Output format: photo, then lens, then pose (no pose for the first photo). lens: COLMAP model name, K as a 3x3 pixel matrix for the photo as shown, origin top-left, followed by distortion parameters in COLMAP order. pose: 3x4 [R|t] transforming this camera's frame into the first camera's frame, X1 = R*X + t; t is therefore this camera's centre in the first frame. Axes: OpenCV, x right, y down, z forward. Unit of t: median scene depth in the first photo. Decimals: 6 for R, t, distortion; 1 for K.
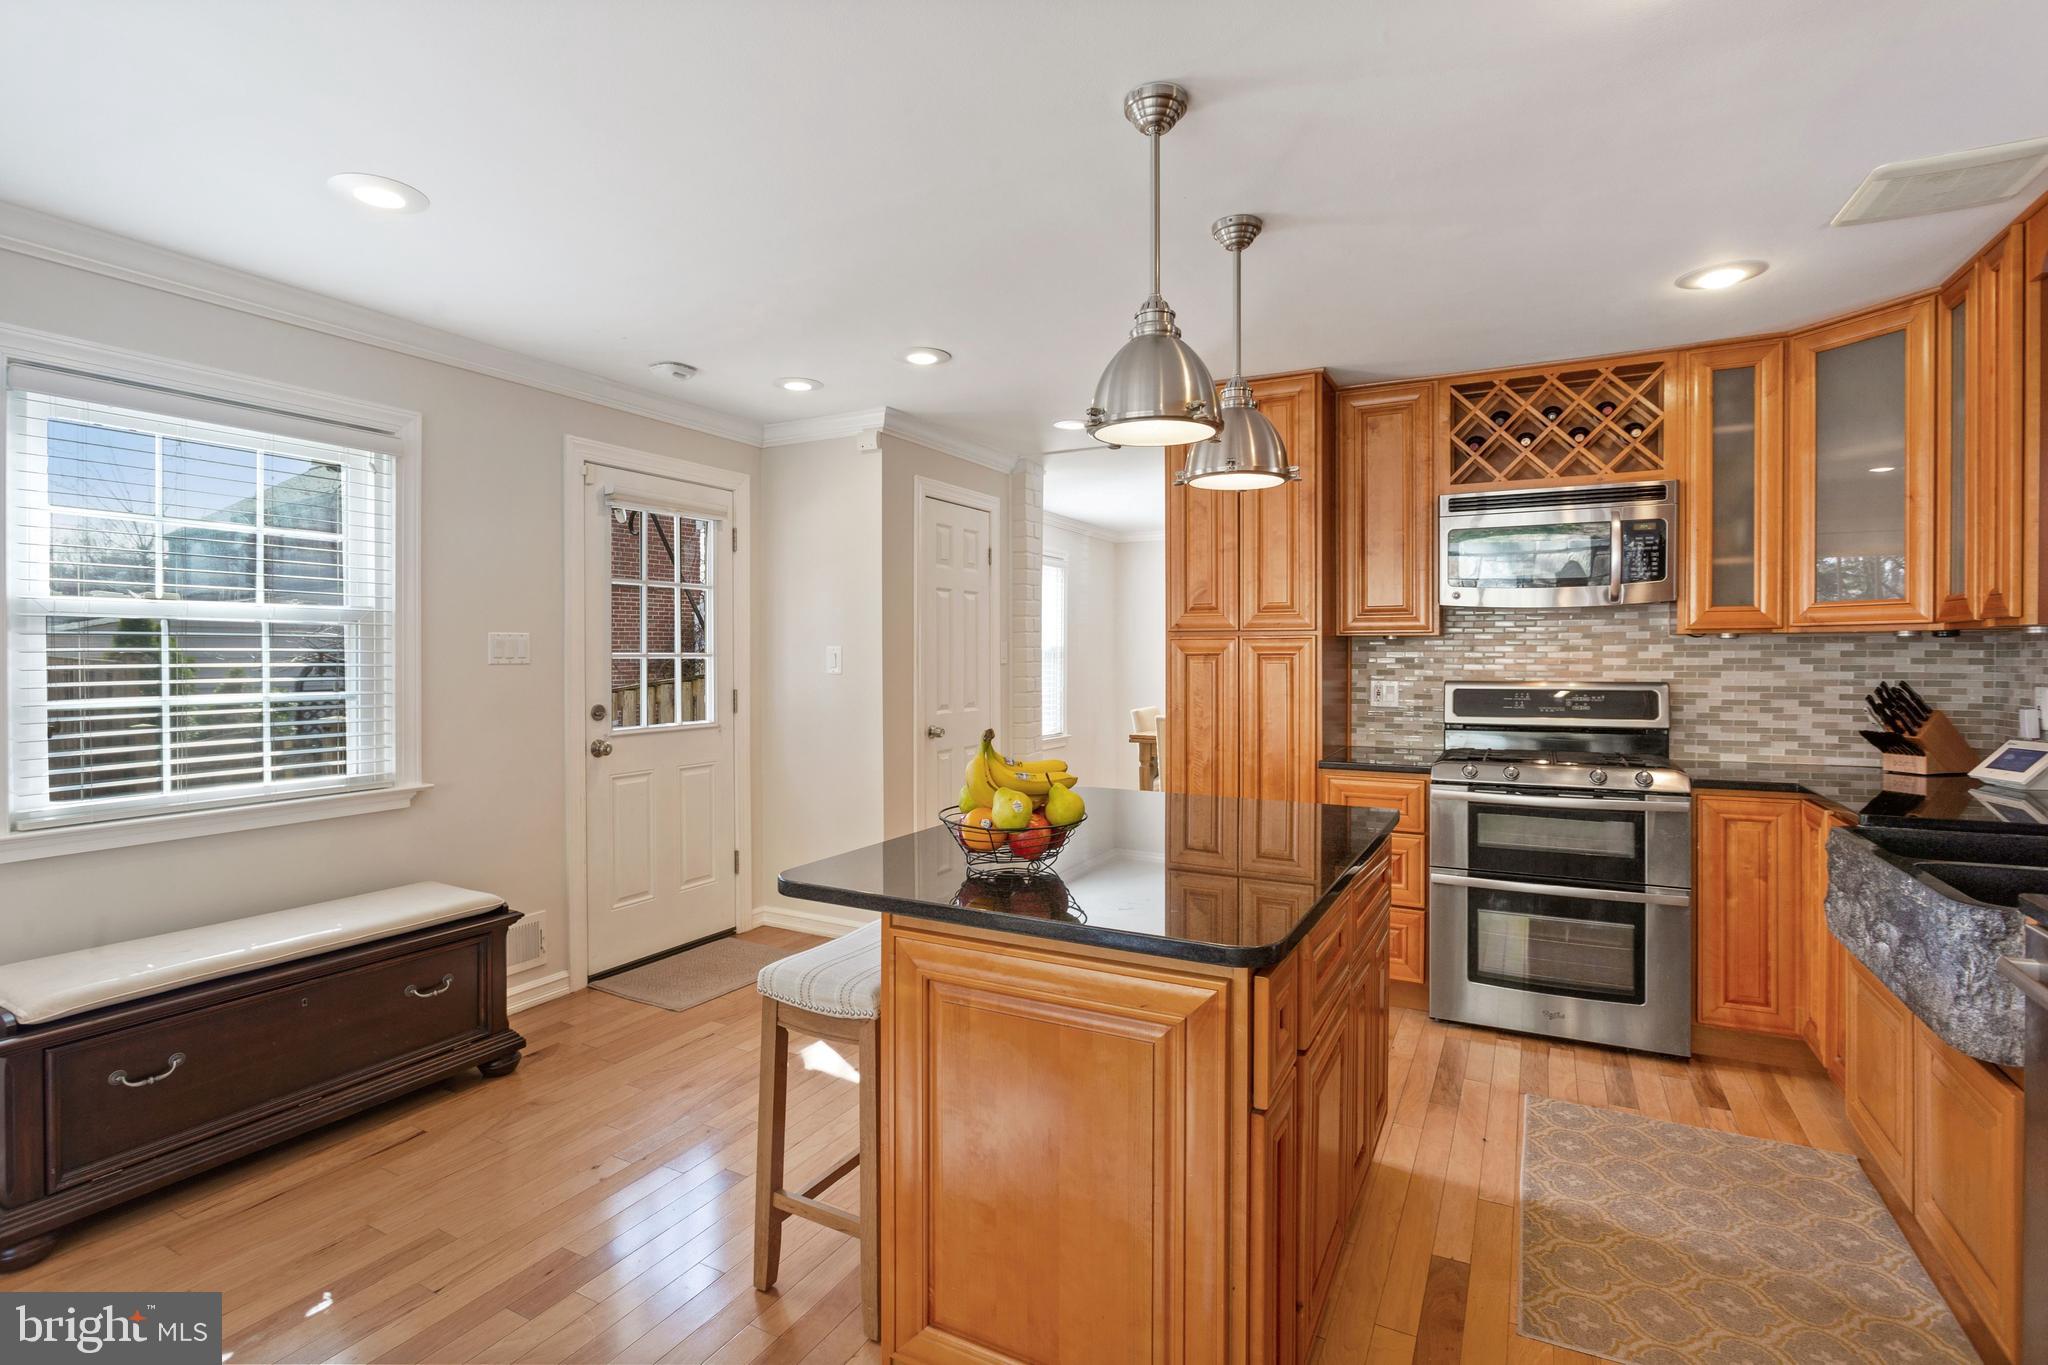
lens RADIAL K [[982.1, 0, 1024.2], [0, 982.1, 673.1], [0, 0, 1]] dist [-0.017125, 0.007225]
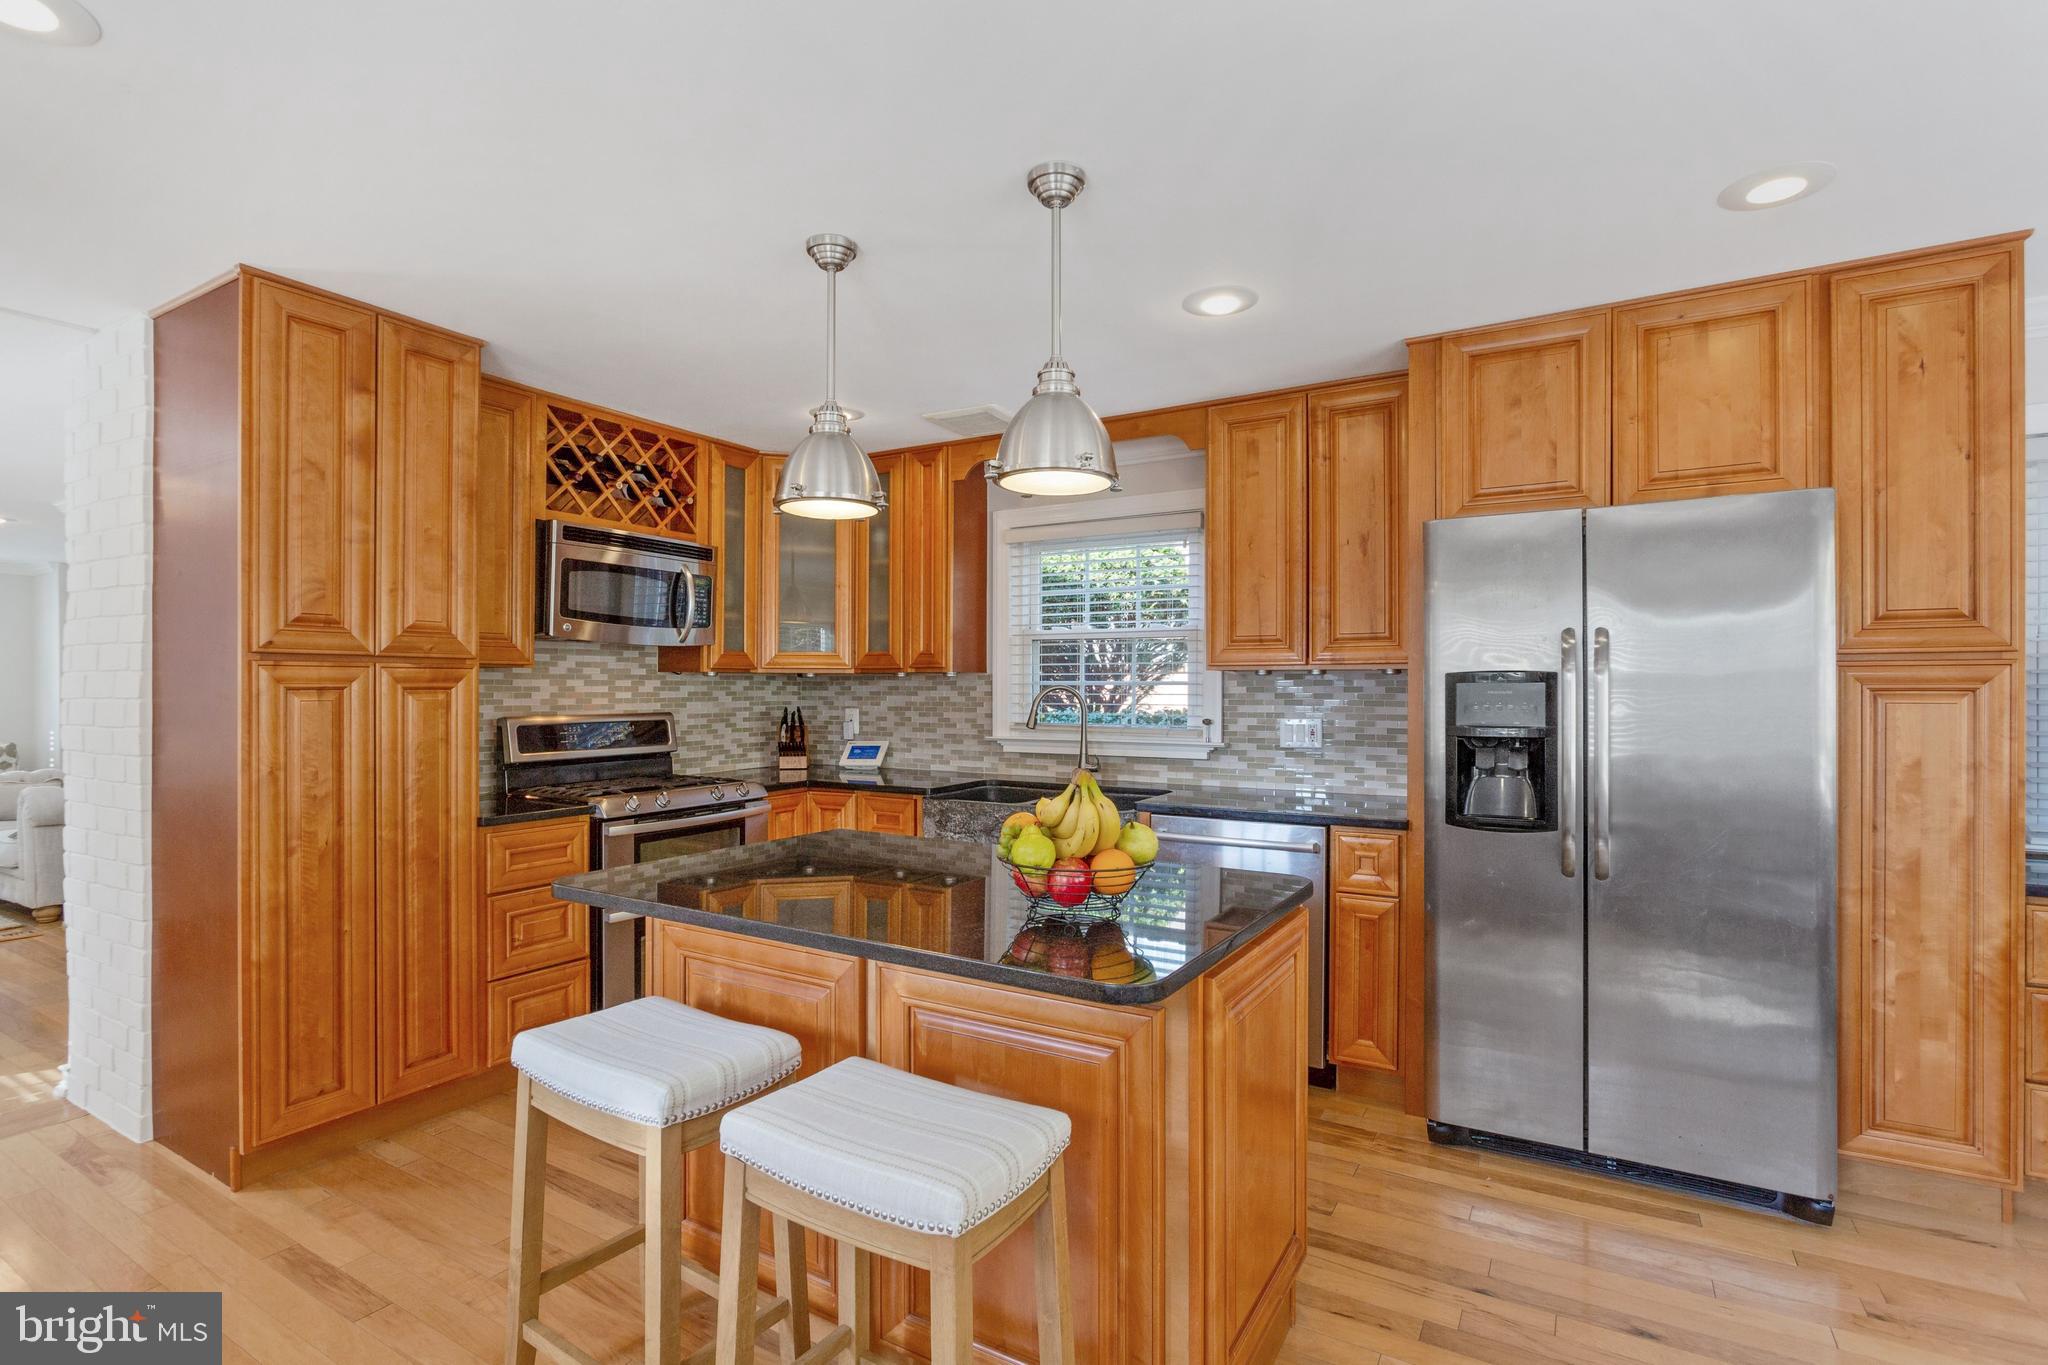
lens RADIAL K [[982.1, 0, 1022.4], [0, 982.1, 689.6], [0, 0, 1]] dist [-0.017125, 0.007225]
pose [[0.044365, 0.000012, 0.999015, -0.531137], [0.015250, 0.999883, -0.000689, -0.011066], [-0.998899, 0.015265, 0.044360, 0.544856]]
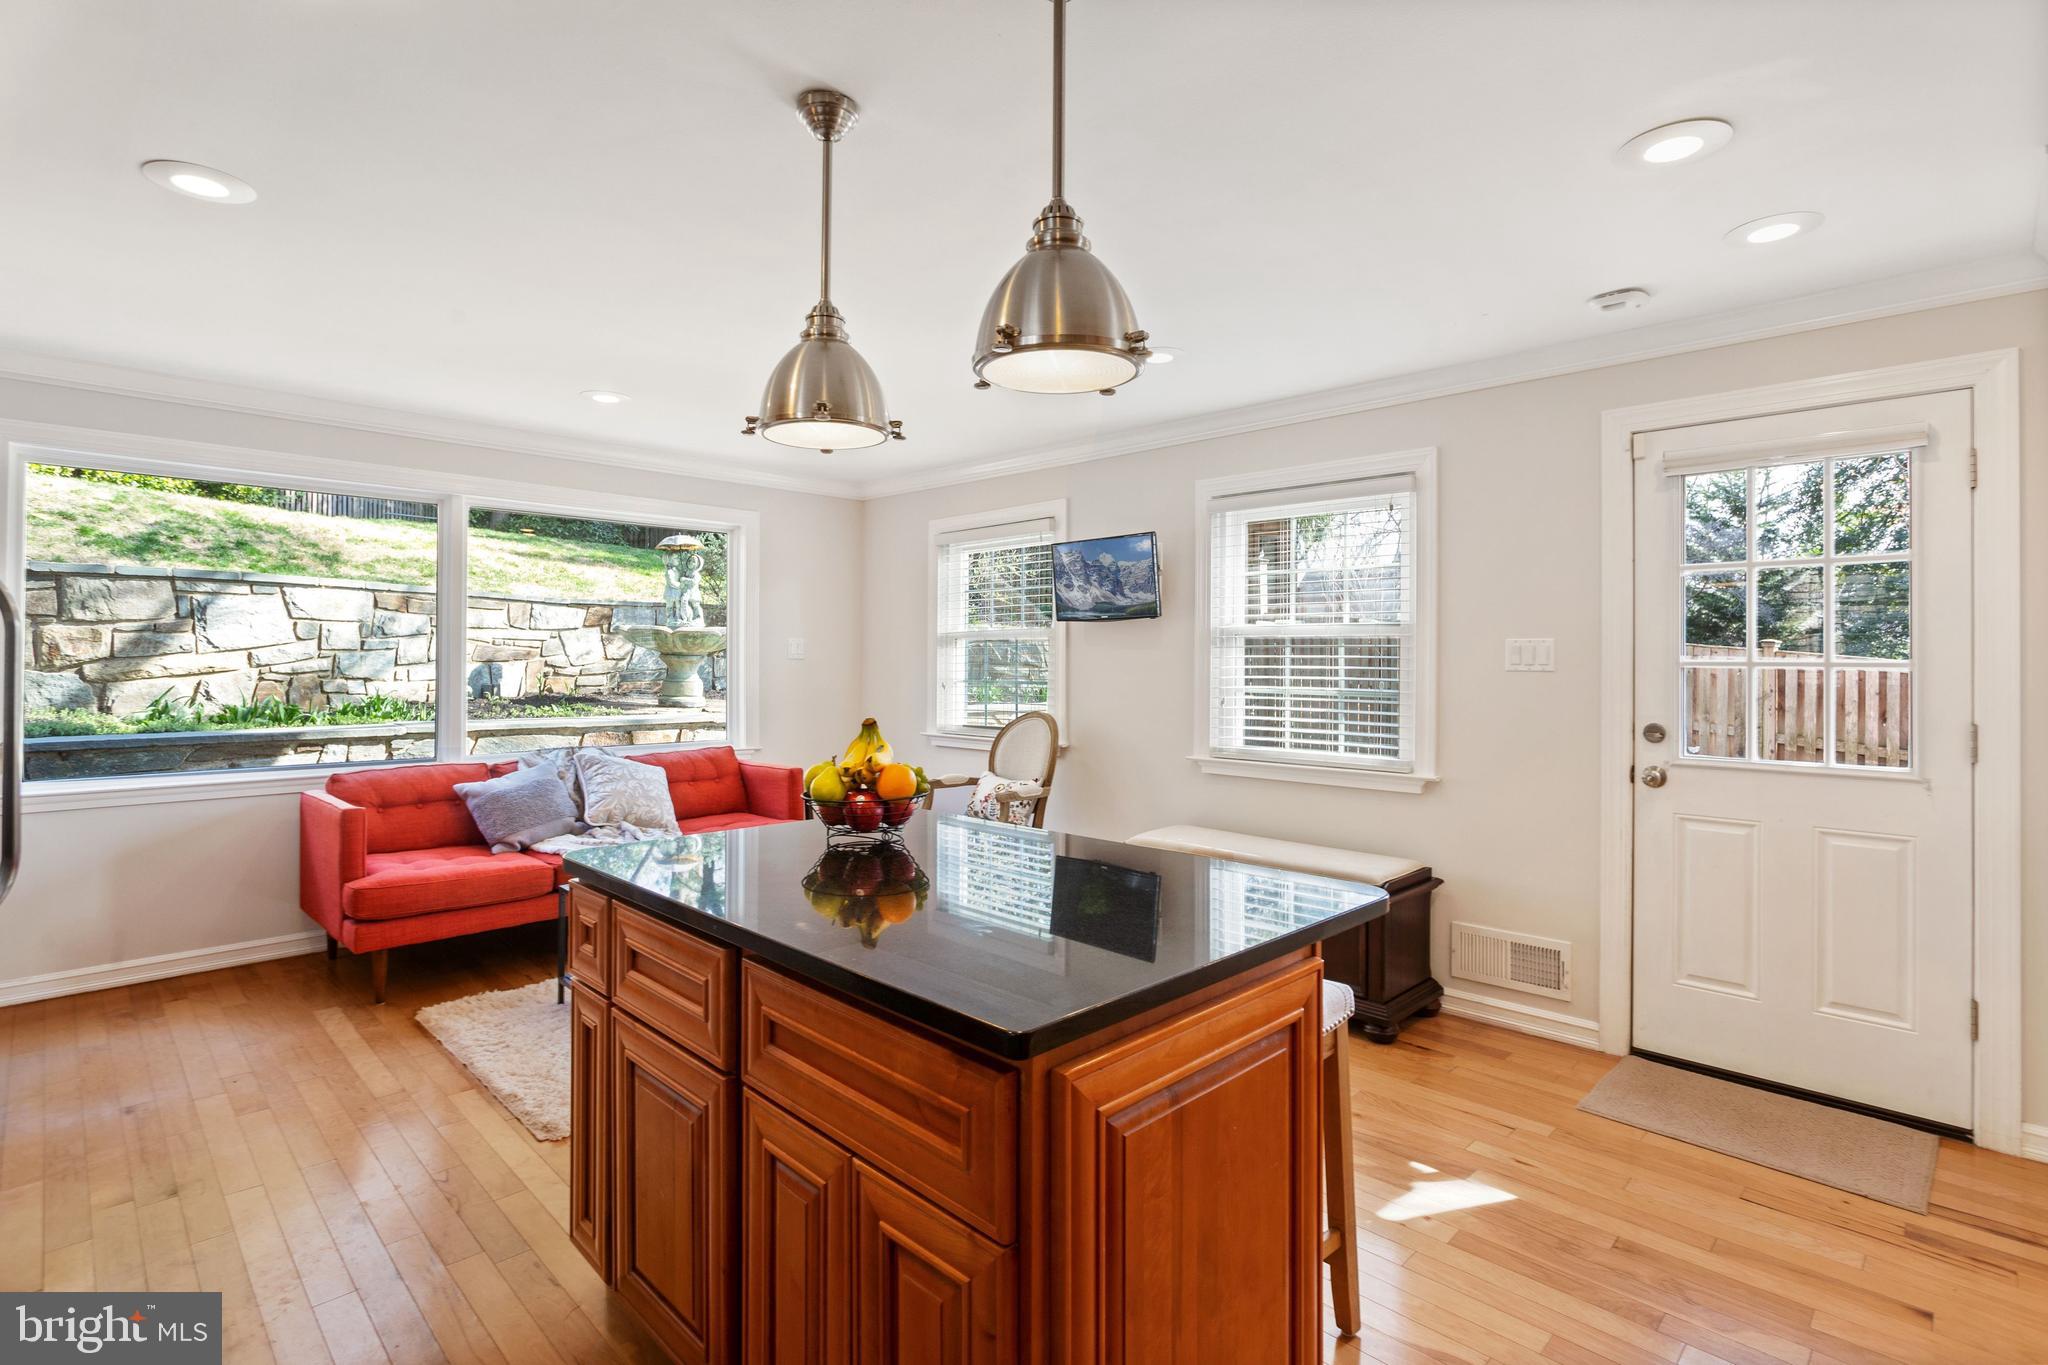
lens RADIAL K [[982.1, 0, 1014.9], [0, 982.1, 655.2], [0, 0, 1]] dist [-0.017125, 0.007225]
pose [[-0.302786, -0.003148, -0.953053, 0.563020], [-0.021847, 0.999755, 0.003638, -0.017280], [0.952808, 0.021923, -0.302780, 0.820784]]
